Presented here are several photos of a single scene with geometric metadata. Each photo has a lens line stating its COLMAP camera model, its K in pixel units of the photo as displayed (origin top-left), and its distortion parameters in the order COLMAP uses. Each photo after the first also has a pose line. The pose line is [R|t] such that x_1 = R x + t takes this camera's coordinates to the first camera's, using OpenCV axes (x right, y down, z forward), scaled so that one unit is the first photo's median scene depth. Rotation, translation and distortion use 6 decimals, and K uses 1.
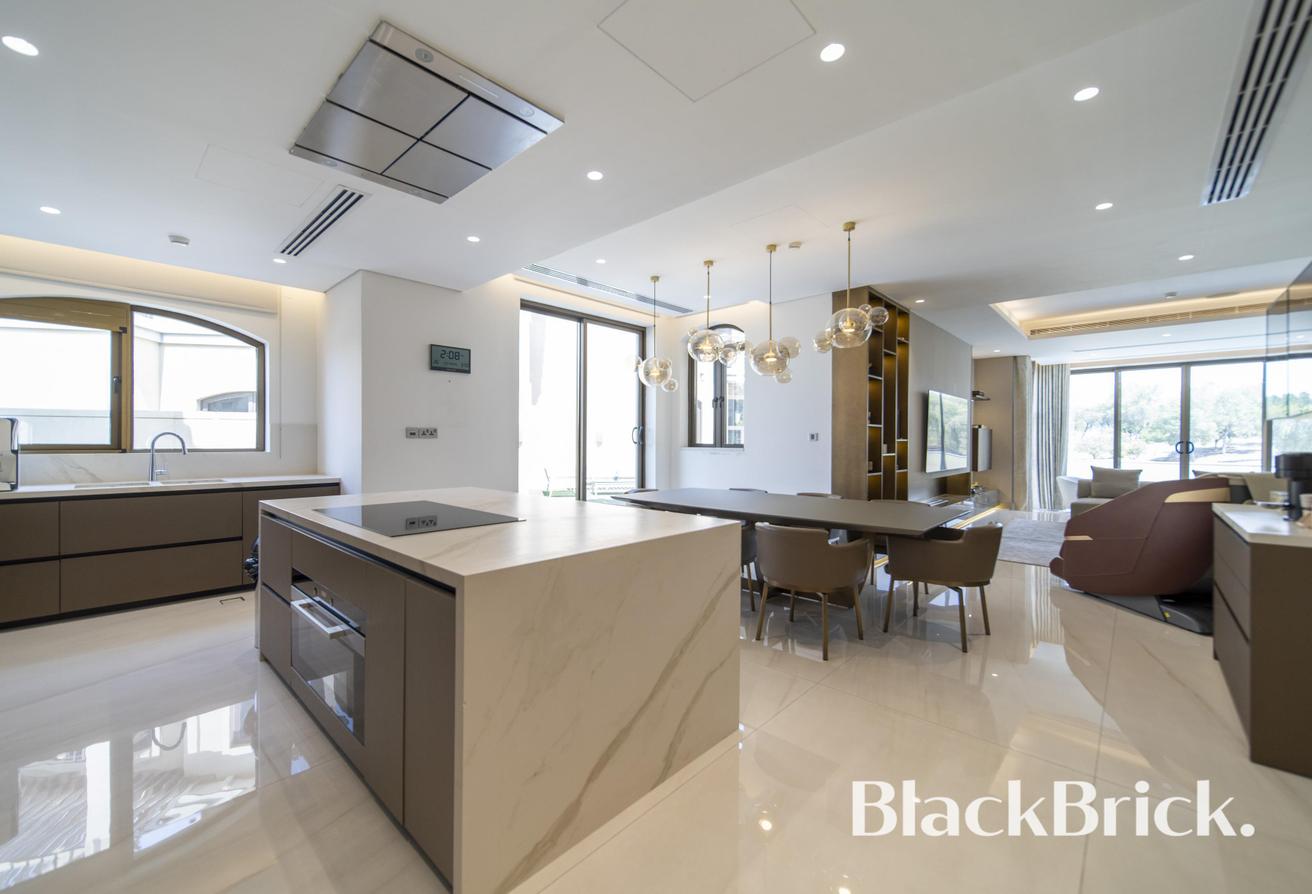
lens RADIAL K [[519.8, 0, 647.3], [0, 519.8, 441.6], [0, 0, 1]] dist [-0.000336, 0.000032]
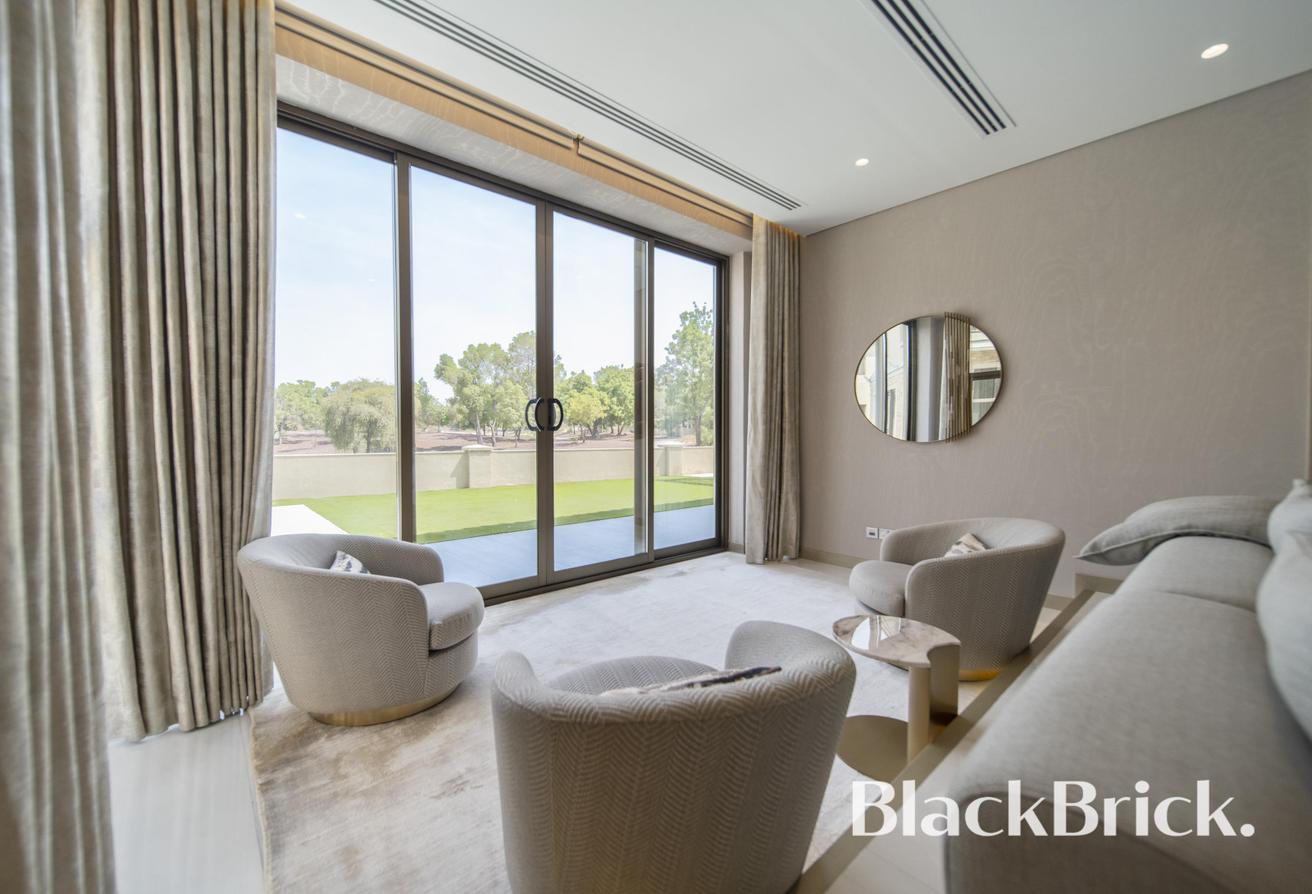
lens RADIAL K [[519.8, 0, 647.3], [0, 519.8, 441.6], [0, 0, 1]] dist [-0.000336, 0.000032]
pose [[0.100277, -0.020224, 0.994754, 0.606624], [0.008945, 0.999771, 0.019424, 0.022929], [-0.994919, 0.006950, 0.100435, 0.820811]]
